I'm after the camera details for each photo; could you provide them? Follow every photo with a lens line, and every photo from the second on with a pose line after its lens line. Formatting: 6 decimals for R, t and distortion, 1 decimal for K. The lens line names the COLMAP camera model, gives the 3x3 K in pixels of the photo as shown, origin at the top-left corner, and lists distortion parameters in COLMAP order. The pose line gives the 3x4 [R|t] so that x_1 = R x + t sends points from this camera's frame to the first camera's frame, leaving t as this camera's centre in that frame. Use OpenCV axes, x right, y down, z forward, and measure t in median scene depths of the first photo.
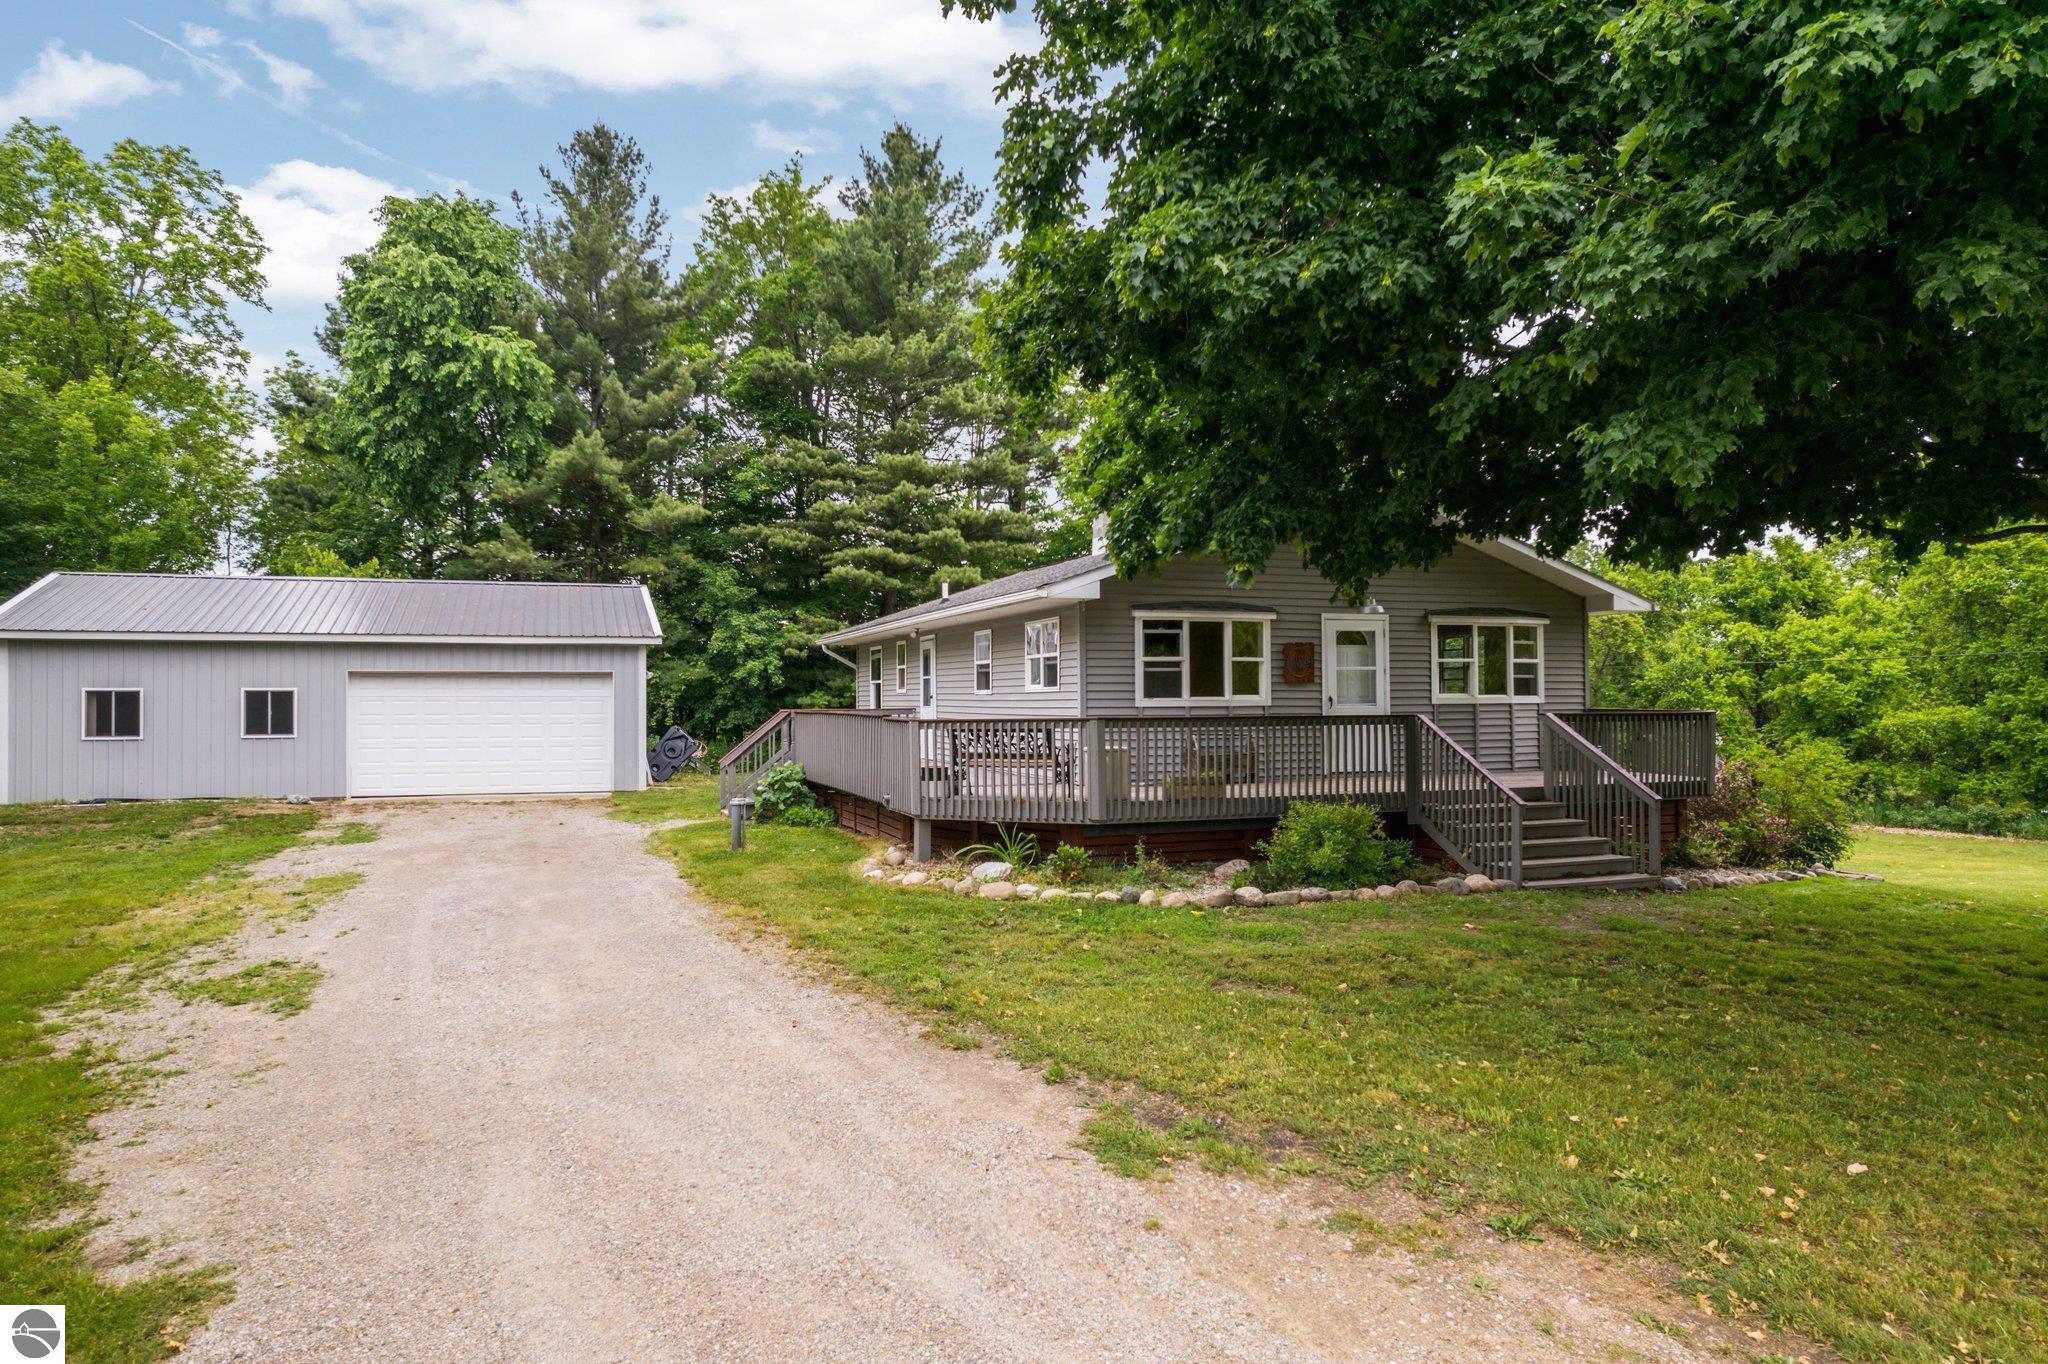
lens RADIAL K [[1304.5, 0, 1024.0], [0, 1304.5, 682.0], [0, 0, 1]] dist [-0.092519, 0.086858]
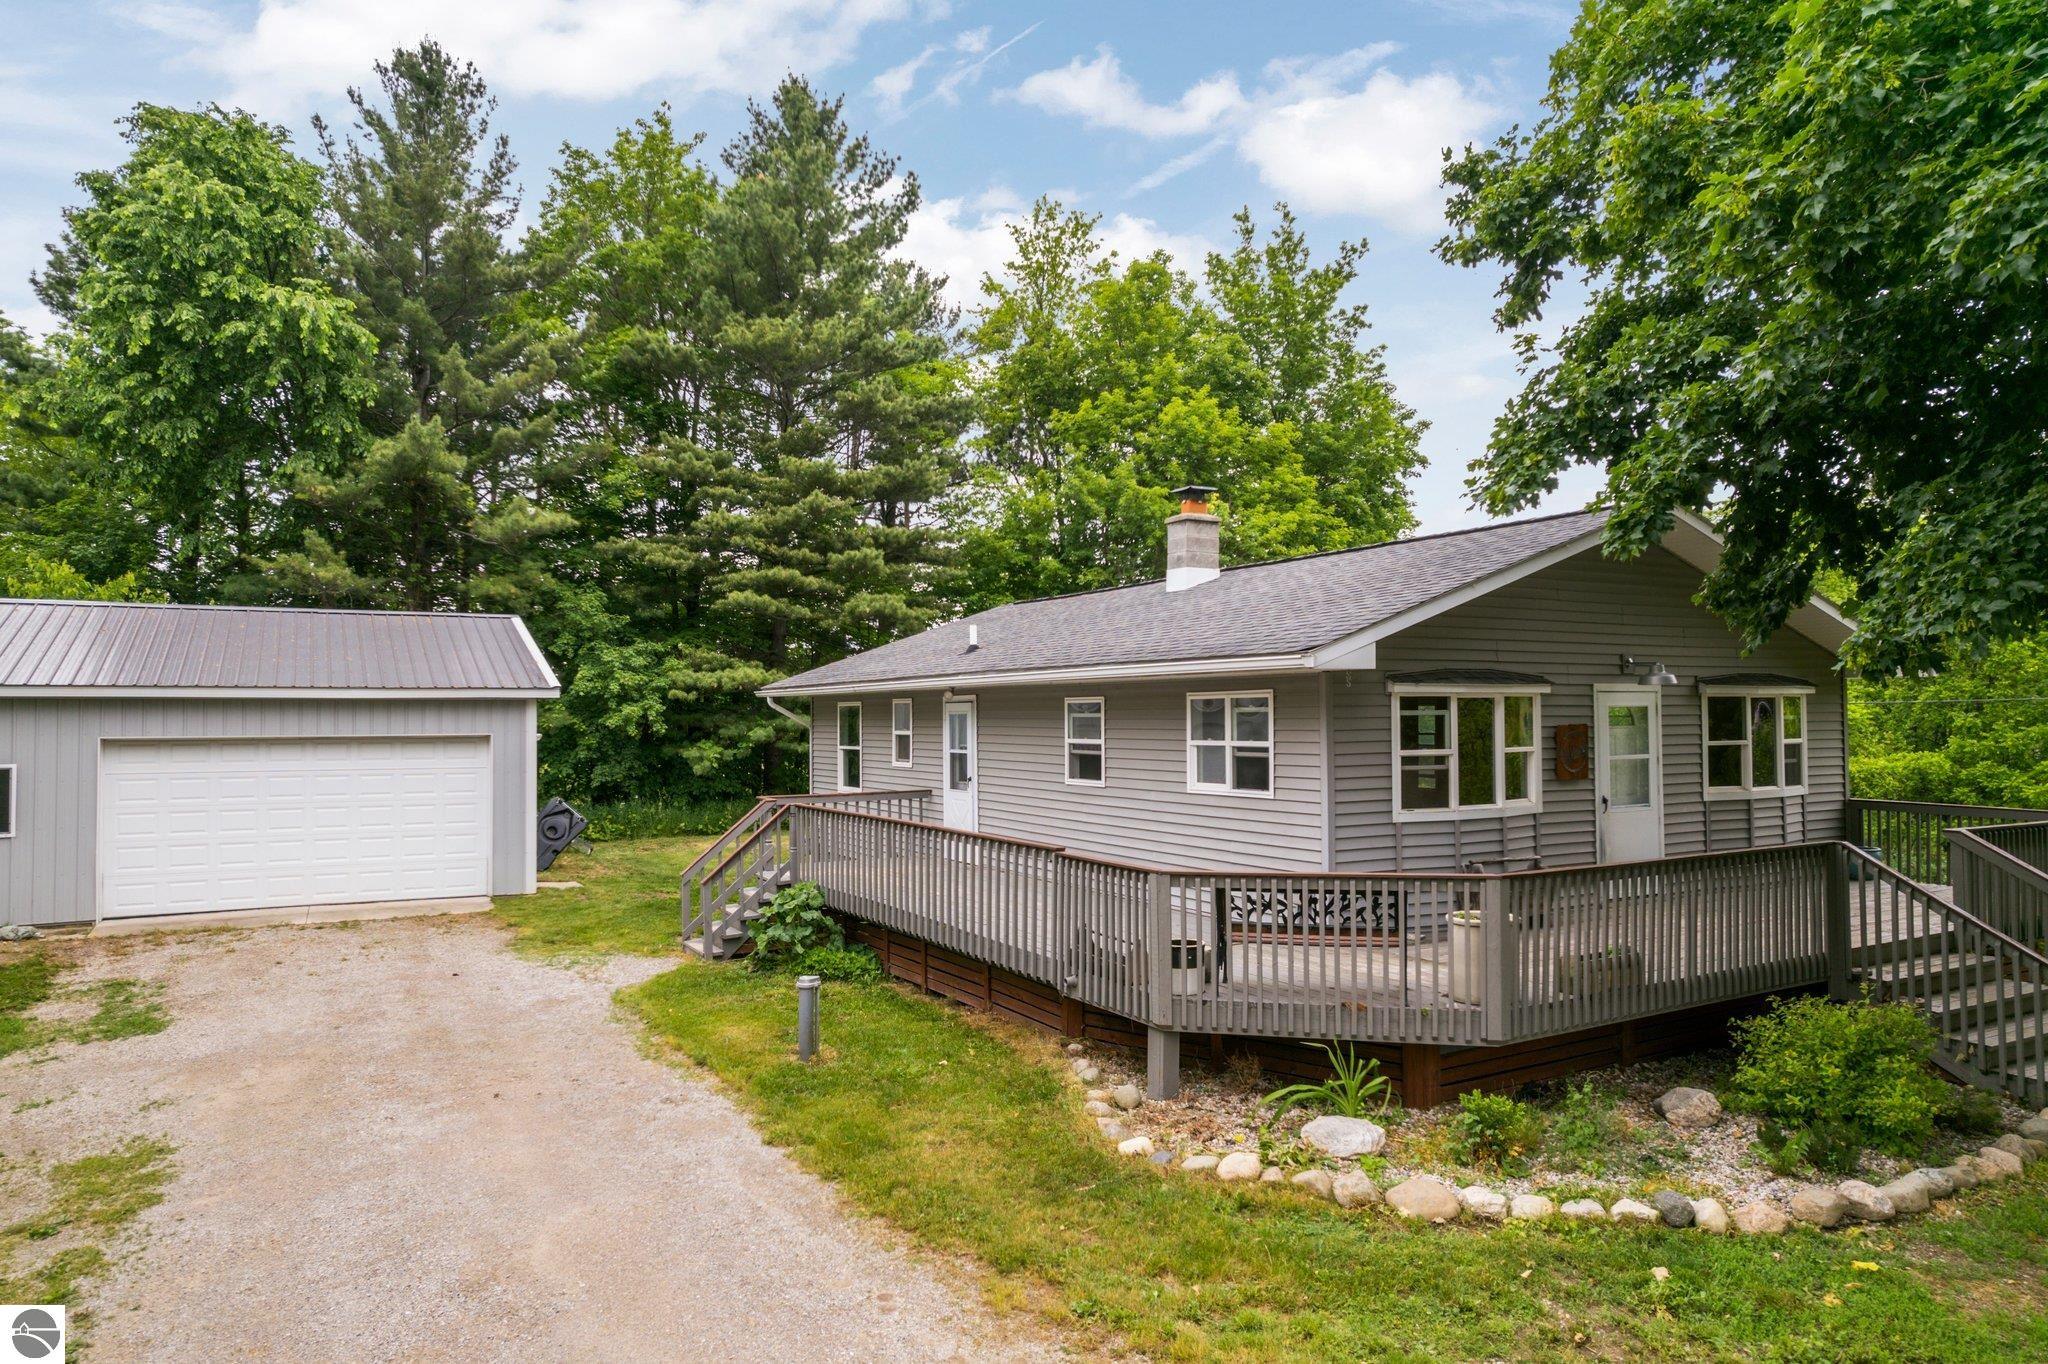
lens RADIAL K [[1304.5, 0, 1024.0], [0, 1304.5, 682.0], [0, 0, 1]] dist [-0.092519, 0.086858]
pose [[0.986649, 0.003507, 0.162821, -0.097714], [-0.001347, 0.999910, -0.013379, -0.020587], [-0.162853, 0.012982, 0.986565, 0.157677]]
